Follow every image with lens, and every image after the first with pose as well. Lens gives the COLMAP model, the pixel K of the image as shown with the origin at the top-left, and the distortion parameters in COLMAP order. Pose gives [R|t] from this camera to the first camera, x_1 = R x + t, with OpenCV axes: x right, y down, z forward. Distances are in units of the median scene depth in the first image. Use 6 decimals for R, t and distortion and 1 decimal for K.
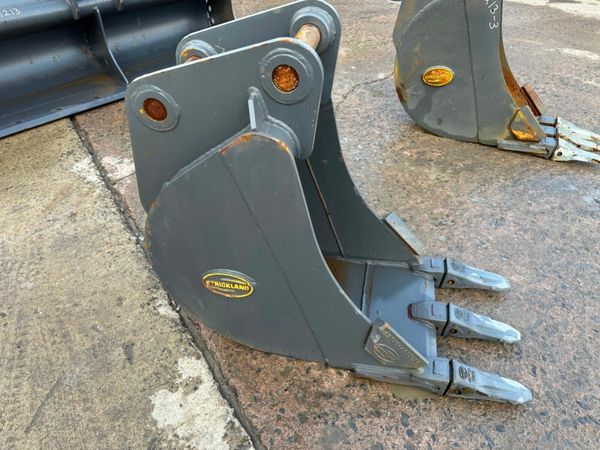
lens RADIAL K [[427.9, 0, 296.5], [0, 427.9, 224.8], [0, 0, 1]] dist [0.004935, -0.005050]
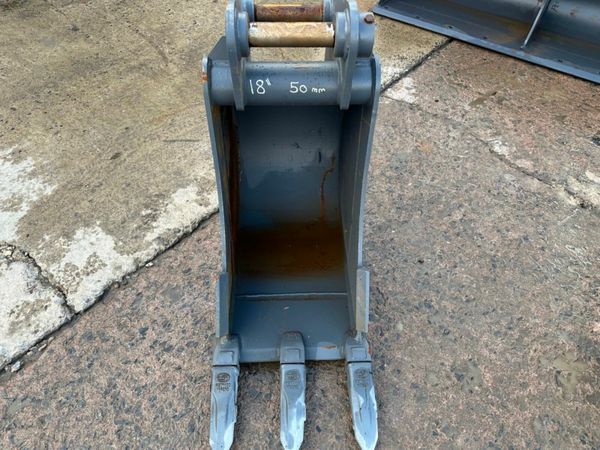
lens RADIAL K [[417.4, 0, 299.5], [0, 417.4, 222.5], [0, 0, 1]] dist [0.093912, -0.151579]
pose [[0.244595, 0.768016, -0.591882, 0.695710], [-0.665396, 0.576958, 0.473674, -0.451707], [0.705281, 0.277978, 0.652156, 0.320900]]
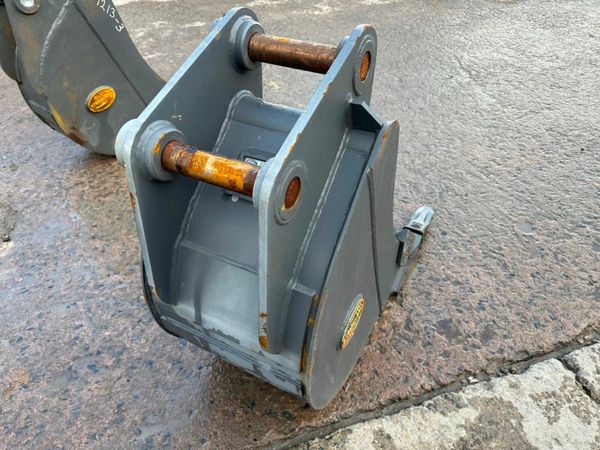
lens RADIAL K [[427.9, 0, 296.5], [0, 427.9, 224.8], [0, 0, 1]] dist [0.004935, -0.005050]
pose [[0.283287, -0.643735, 0.710883, -0.617375], [0.658033, 0.669705, 0.344220, -0.339116], [-0.697668, 0.370271, 0.613317, 0.401985]]
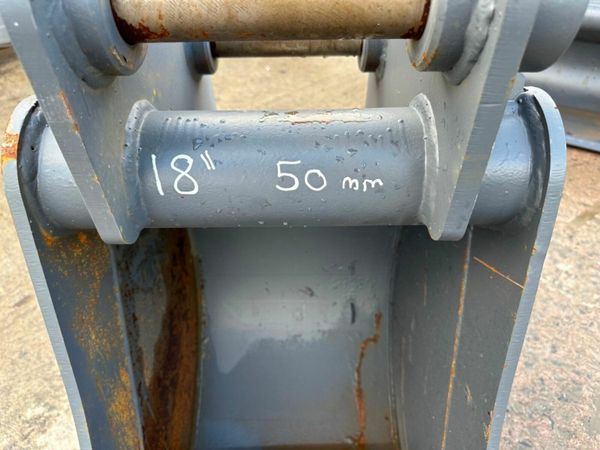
lens RADIAL K [[427.9, 0, 296.5], [0, 427.9, 224.8], [0, 0, 1]] dist [0.004935, -0.005050]
pose [[0.199947, 0.591124, -0.781405, 0.240939], [-0.645380, 0.679520, 0.348909, -0.287078], [0.737229, 0.434540, 0.517367, 0.649761]]
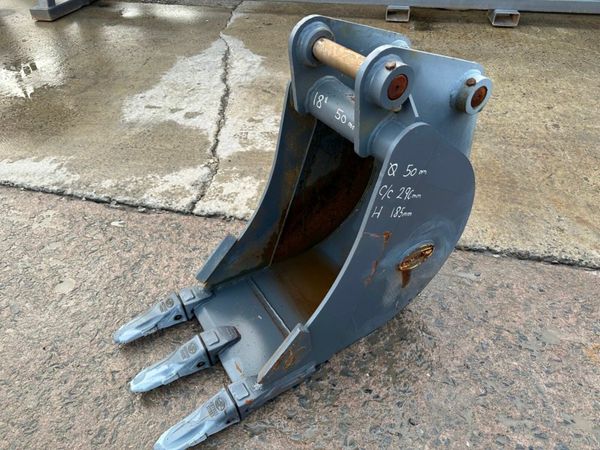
lens RADIAL K [[417.4, 0, 299.5], [0, 417.4, 222.5], [0, 0, 1]] dist [0.093912, -0.151579]
pose [[-0.712273, 0.465921, -0.524962, 0.595423], [-0.463945, 0.248720, 0.850232, -0.820394], [0.526709, 0.849150, 0.039005, 0.879022]]
